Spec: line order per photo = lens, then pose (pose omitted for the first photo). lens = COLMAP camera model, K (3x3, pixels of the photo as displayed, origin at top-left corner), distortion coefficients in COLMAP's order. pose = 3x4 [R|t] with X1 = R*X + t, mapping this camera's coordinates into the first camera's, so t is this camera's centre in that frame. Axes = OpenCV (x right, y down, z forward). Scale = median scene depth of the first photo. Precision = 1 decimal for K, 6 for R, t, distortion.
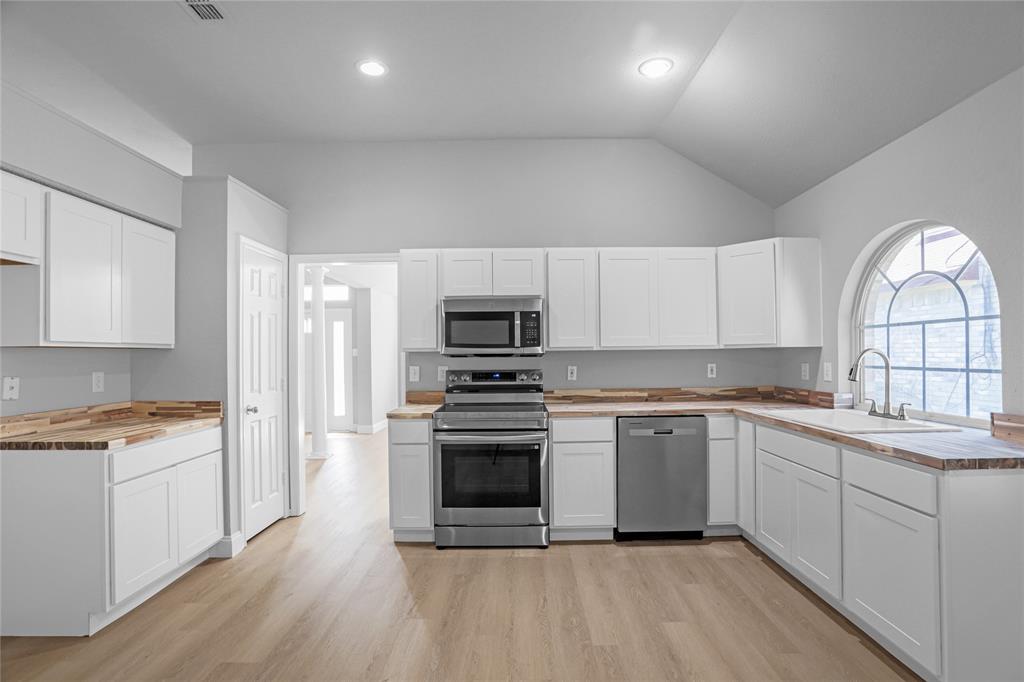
lens RADIAL K [[498.3, 0, 517.1], [0, 498.3, 351.7], [0, 0, 1]] dist [-0.073482, 0.033756]
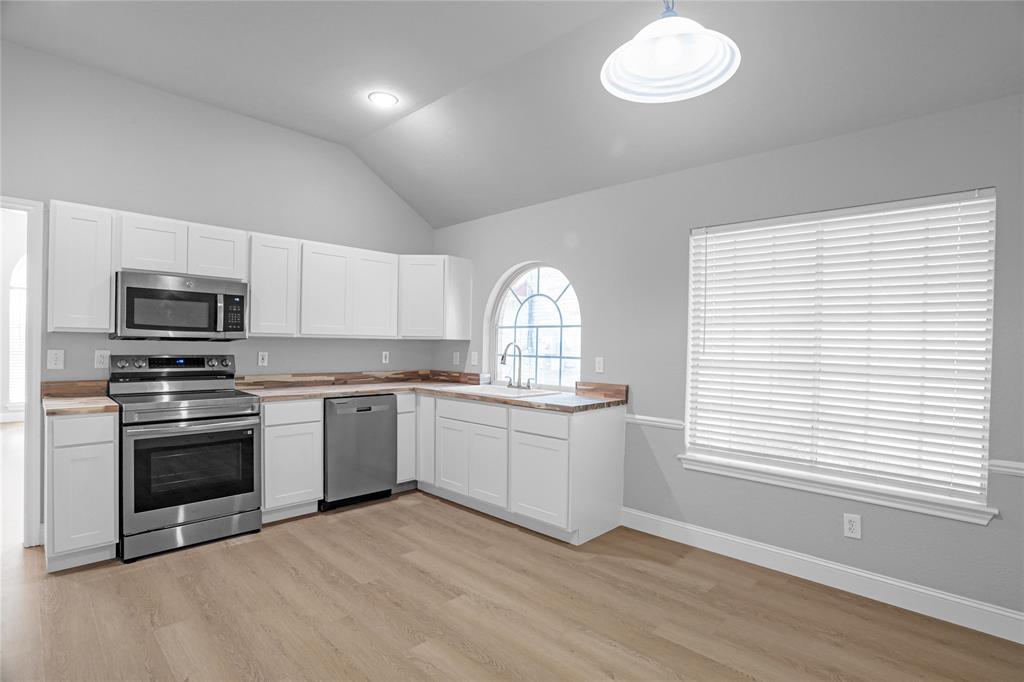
lens RADIAL K [[498.3, 0, 517.1], [0, 498.3, 351.7], [0, 0, 1]] dist [-0.073482, 0.033756]
pose [[0.690521, 0.011806, 0.723216, -0.297534], [-0.029388, 0.999499, 0.011744, 0.002226], [-0.722716, -0.029364, 0.690522, -0.060057]]
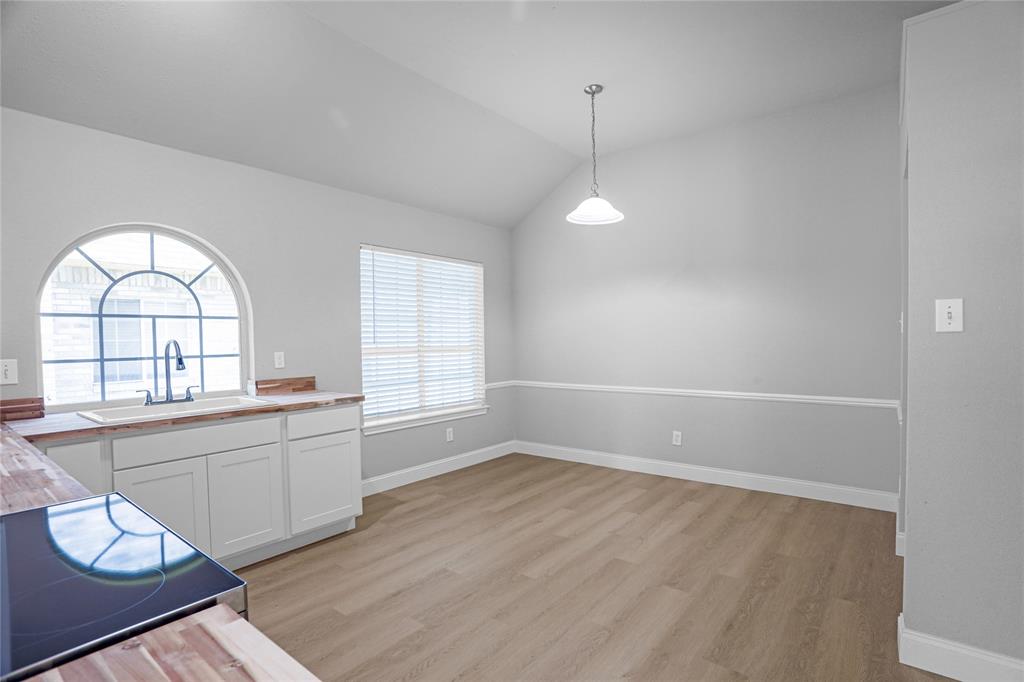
lens RADIAL K [[498.3, 0, 517.1], [0, 498.3, 351.7], [0, 0, 1]] dist [-0.073482, 0.033756]
pose [[-0.786309, -0.001533, 0.617831, -0.406746], [0.014251, 0.999686, 0.020618, 0.007684], [-0.617669, 0.025017, -0.786040, 1.086998]]
